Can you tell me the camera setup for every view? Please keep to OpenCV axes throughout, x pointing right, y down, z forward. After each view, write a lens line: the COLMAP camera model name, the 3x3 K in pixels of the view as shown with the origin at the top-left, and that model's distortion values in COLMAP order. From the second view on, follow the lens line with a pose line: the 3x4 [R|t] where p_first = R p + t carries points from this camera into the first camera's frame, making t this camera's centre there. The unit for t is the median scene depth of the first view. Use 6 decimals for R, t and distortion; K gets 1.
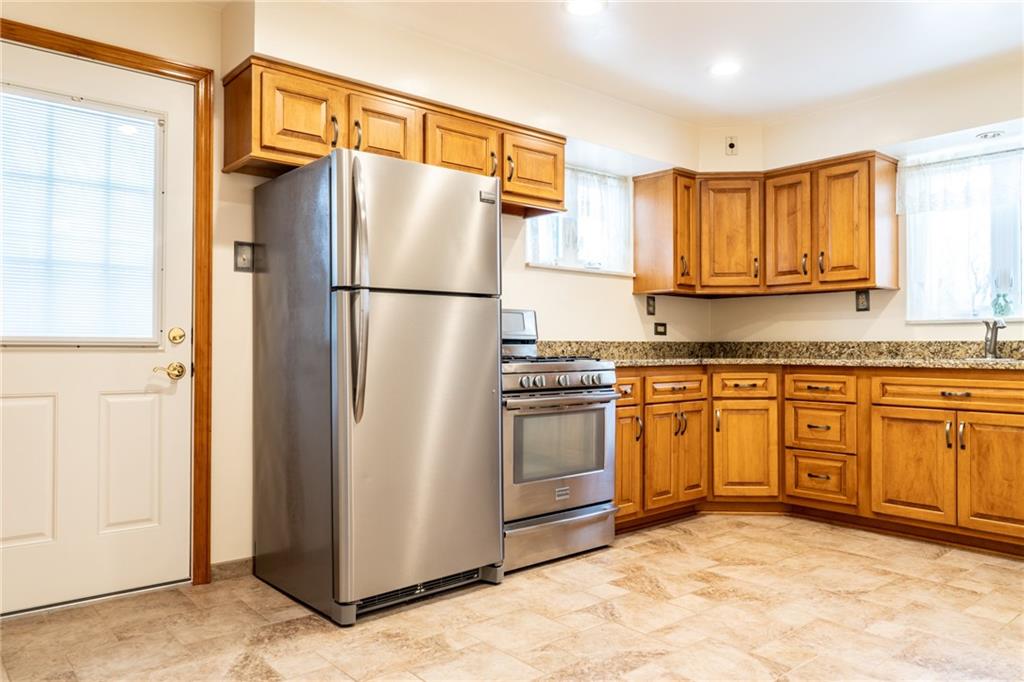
lens RADIAL K [[711.3, 0, 520.1], [0, 711.3, 345.2], [0, 0, 1]] dist [-0.017033, 0.009471]
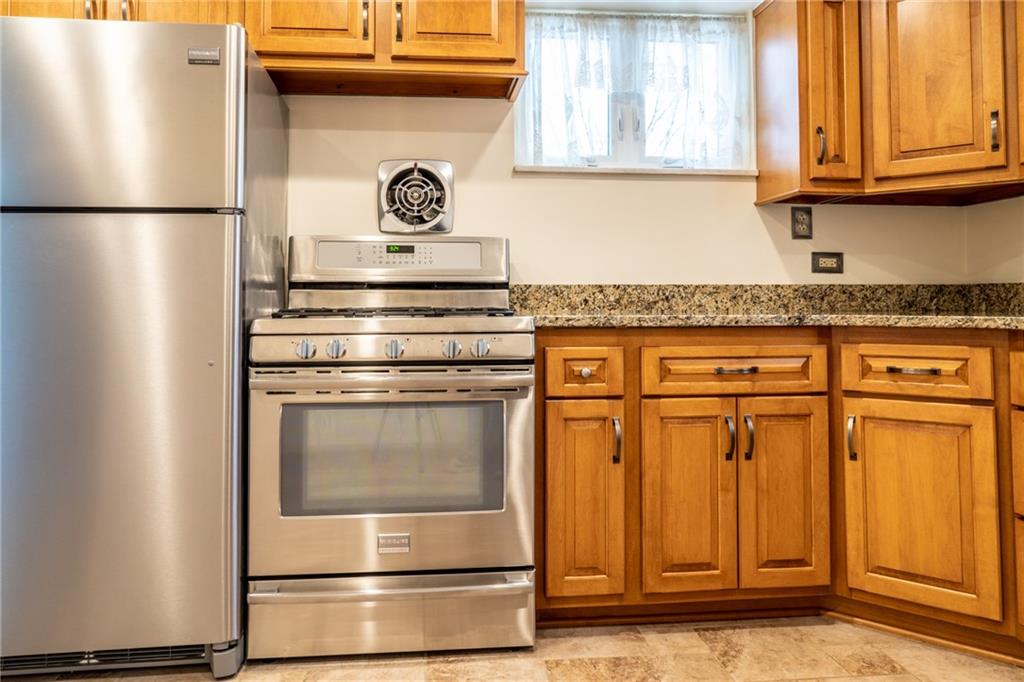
lens RADIAL K [[711.3, 0, 477.1], [0, 711.3, 279.1], [0, 0, 1]] dist [-0.017033, 0.009471]
pose [[0.814919, -0.019682, -0.579241, 0.377315], [0.003704, 0.999580, -0.028755, 0.007693], [0.579563, 0.021287, 0.814649, 0.464075]]
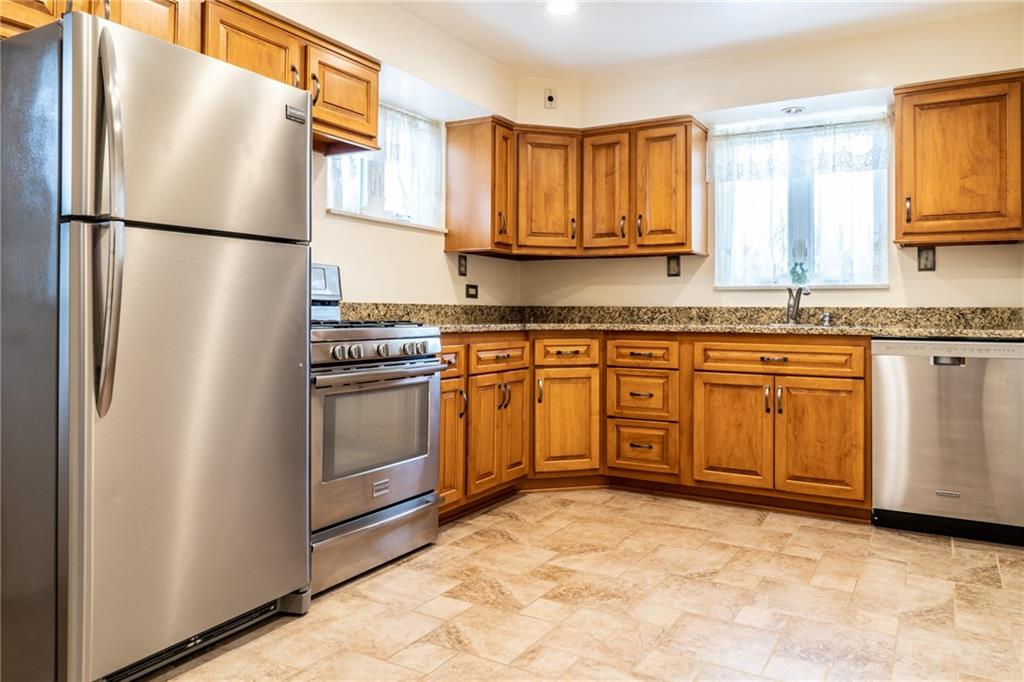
lens RADIAL K [[711.3, 0, 536.8], [0, 711.3, 302.0], [0, 0, 1]] dist [-0.017033, 0.009471]
pose [[0.941293, 0.011787, 0.337384, -0.041415], [-0.007779, 0.999882, -0.013228, 0.003170], [-0.337500, 0.009827, 0.941274, 0.137415]]
